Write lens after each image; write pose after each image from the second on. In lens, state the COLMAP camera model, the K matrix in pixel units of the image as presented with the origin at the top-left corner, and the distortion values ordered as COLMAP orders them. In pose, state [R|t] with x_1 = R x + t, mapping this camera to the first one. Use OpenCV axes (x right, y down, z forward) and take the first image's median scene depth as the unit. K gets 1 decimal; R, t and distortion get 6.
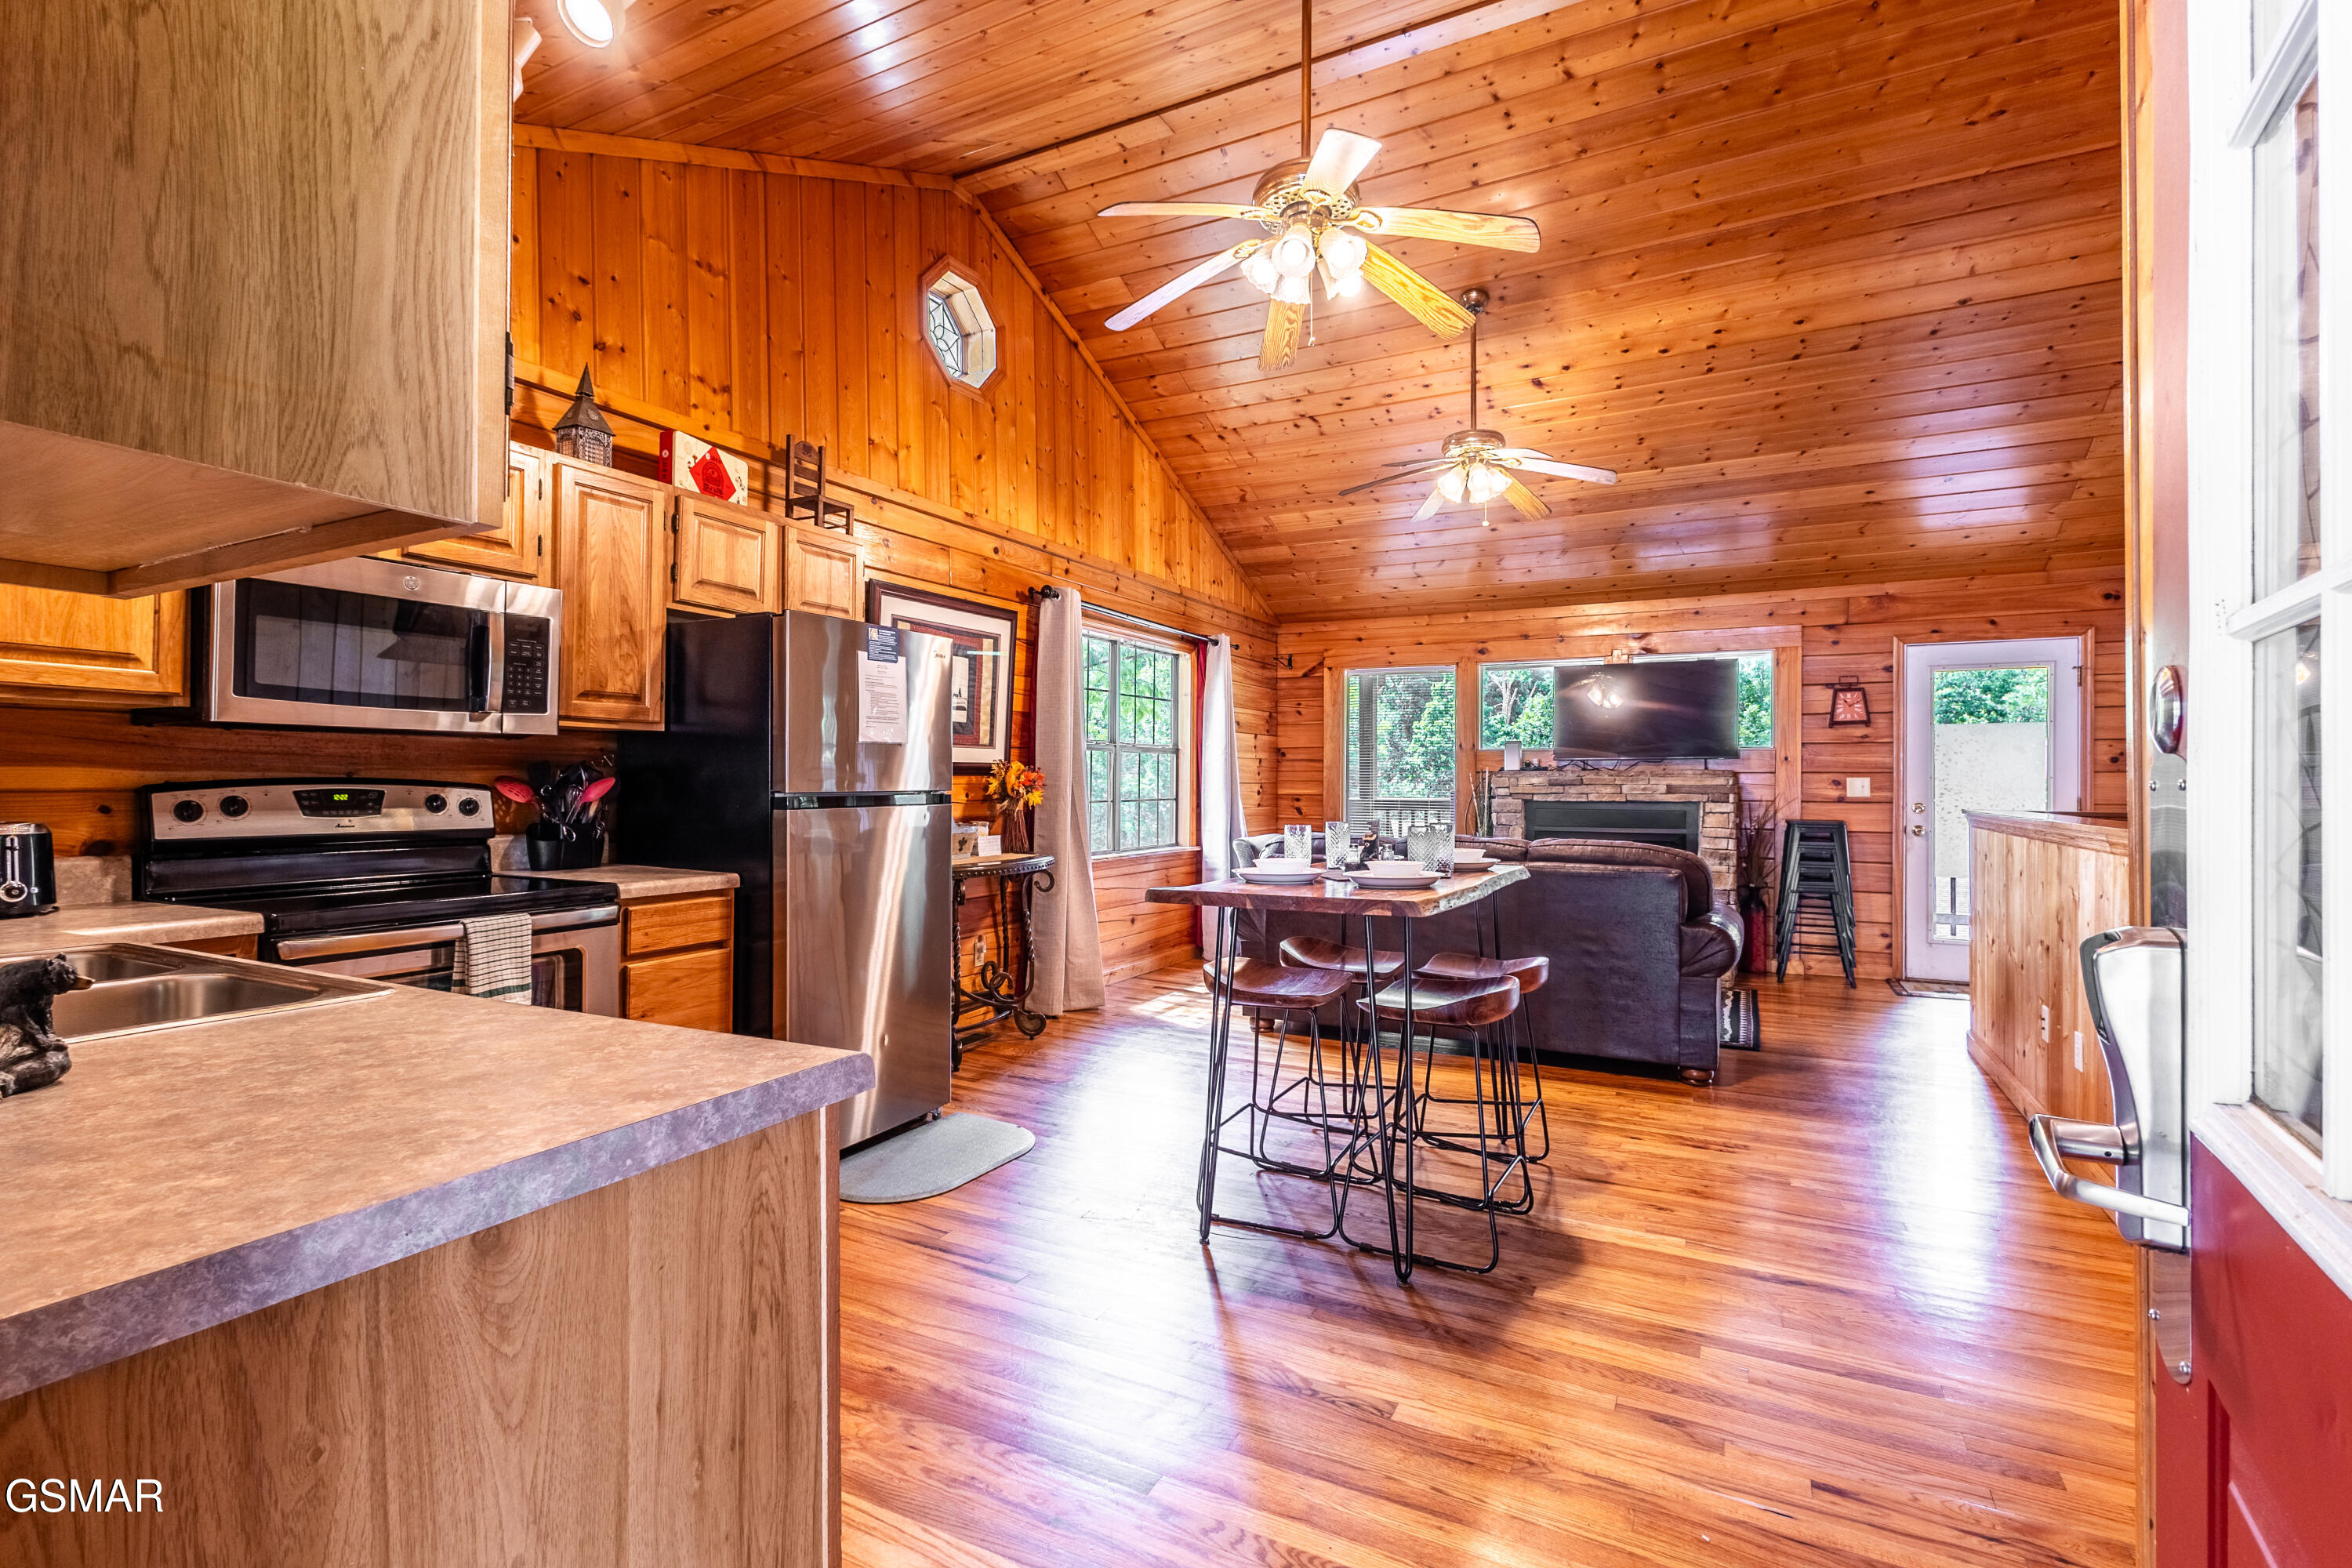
lens RADIAL K [[1079.1, 0, 1182.1], [0, 1079.1, 780.5], [0, 0, 1]] dist [0.001438, -0.002639]
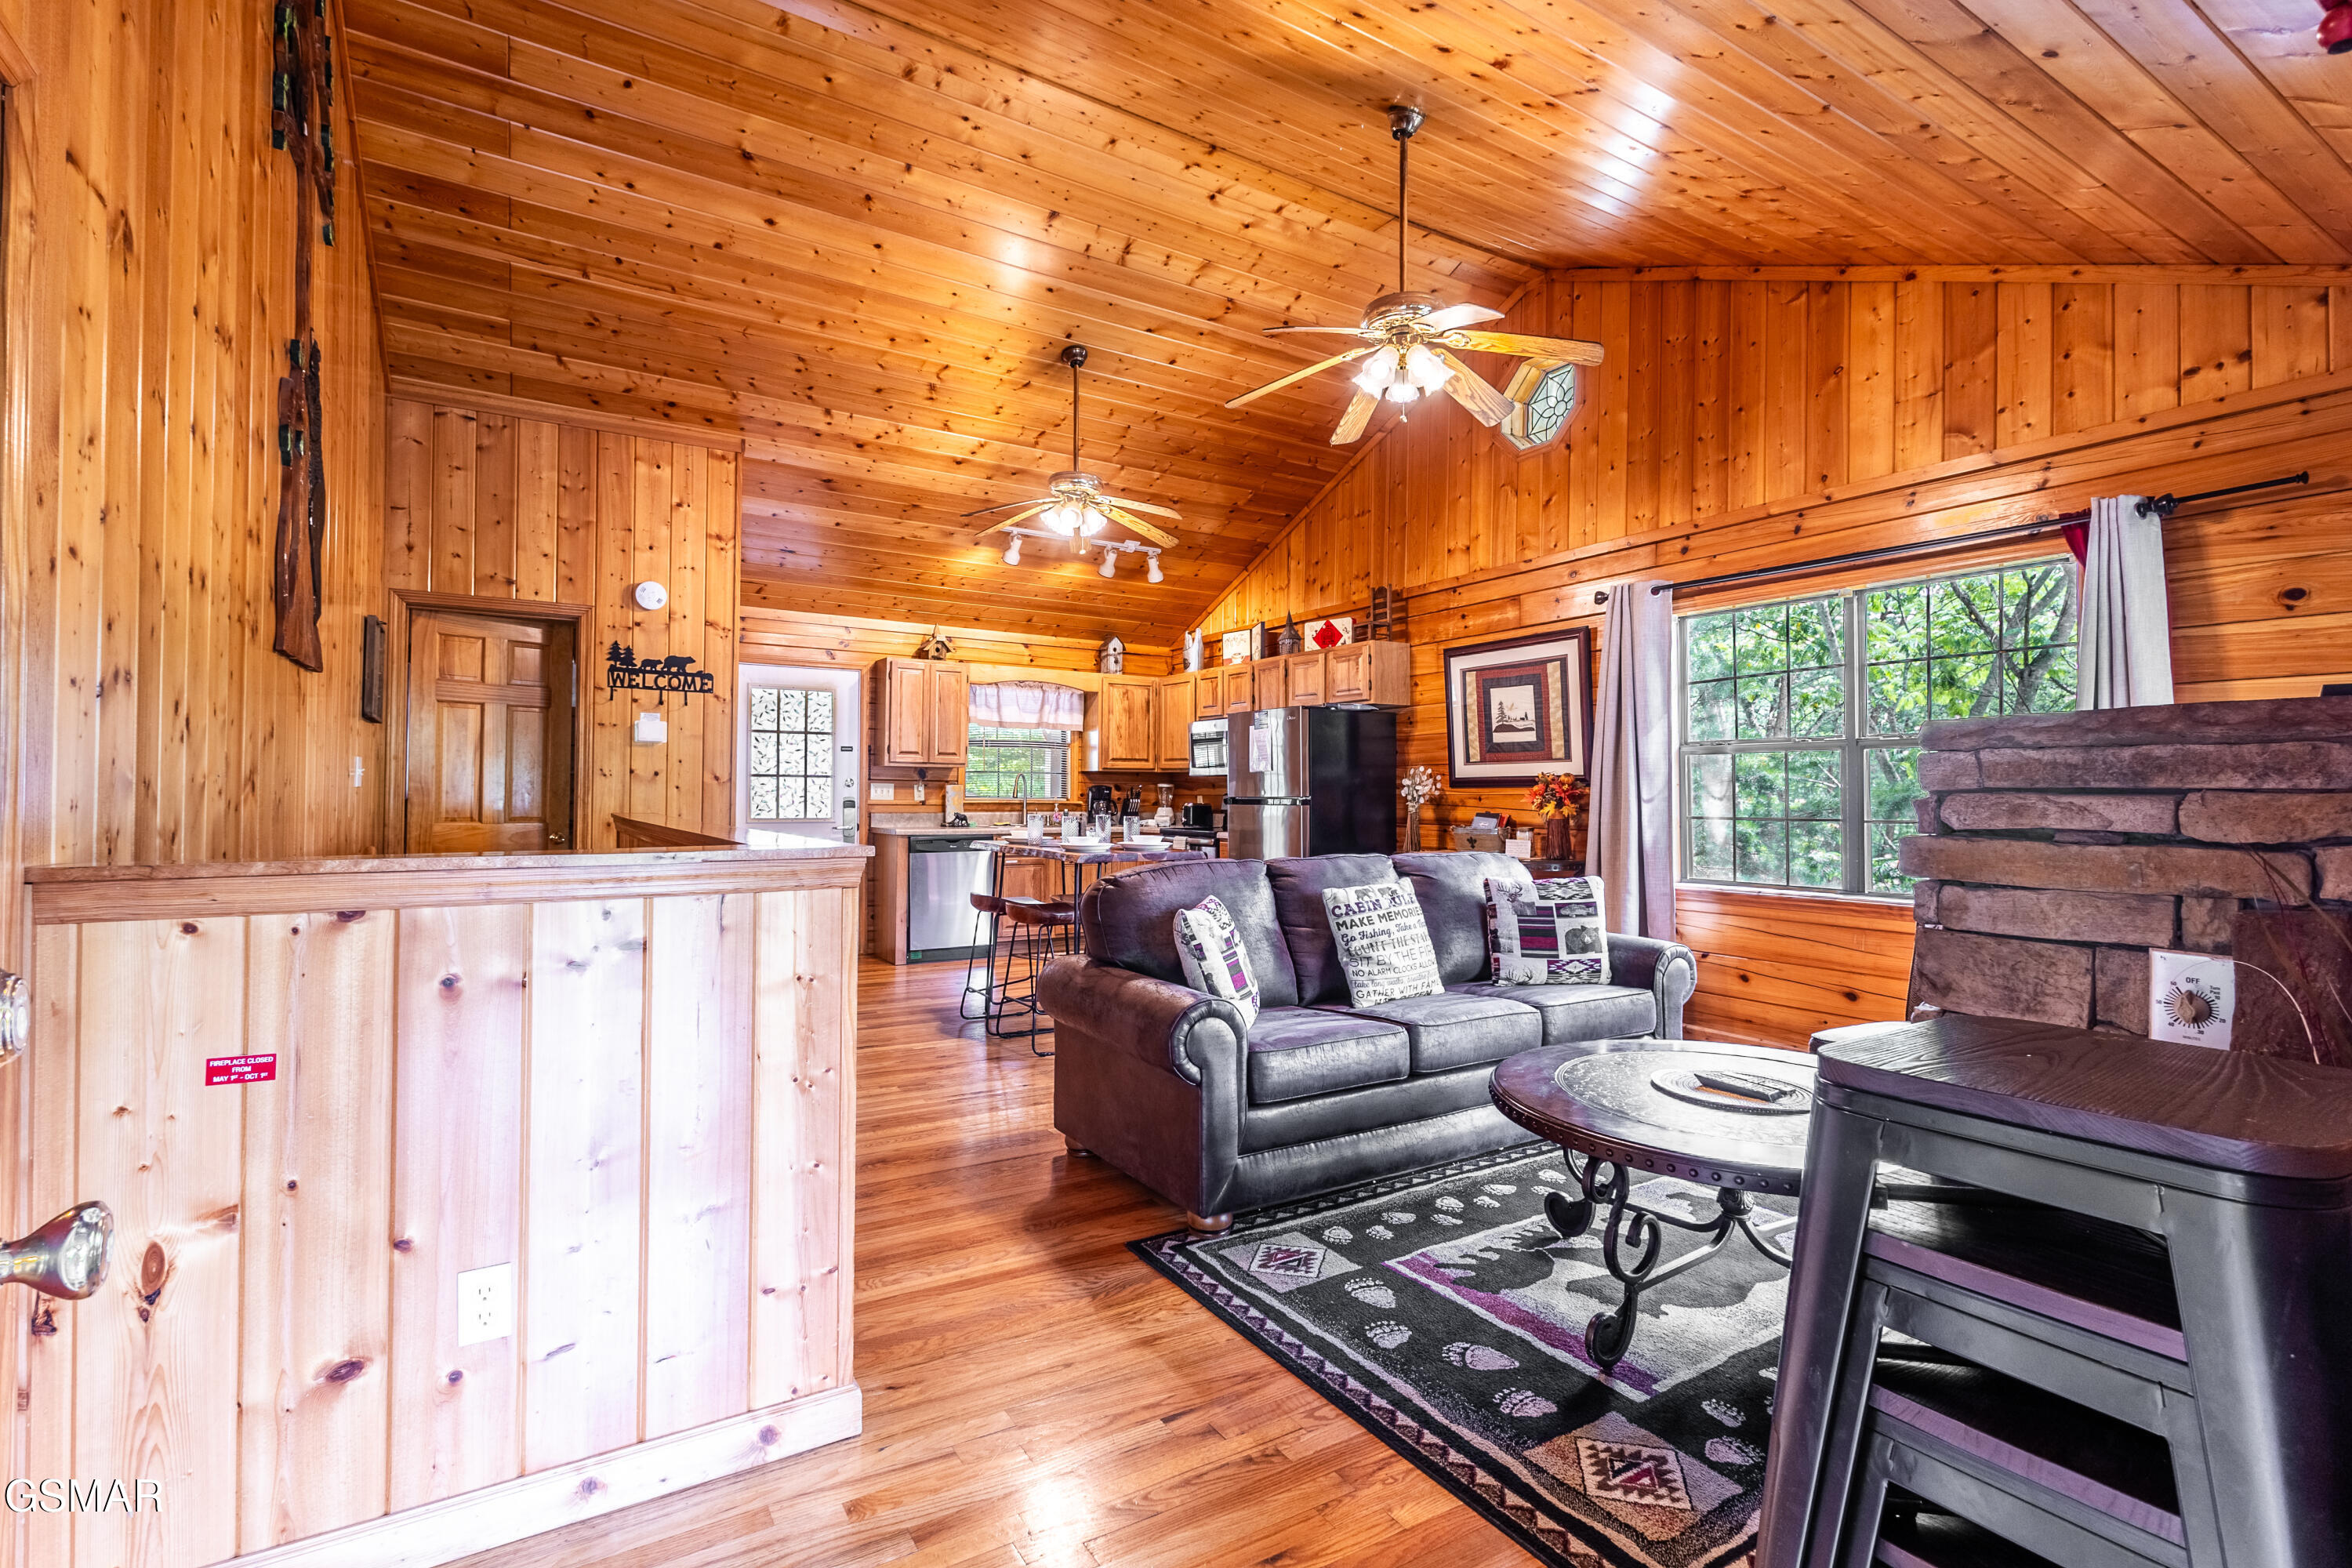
lens RADIAL K [[1079.1, 0, 1177.2], [0, 1079.1, 788.1], [0, 0, 1]] dist [0.001438, -0.002639]
pose [[-0.505305, -0.012036, -0.862857, 0.973278], [-0.003379, 0.999923, -0.011969, 0.011469], [0.862934, -0.003132, -0.505307, 1.240492]]
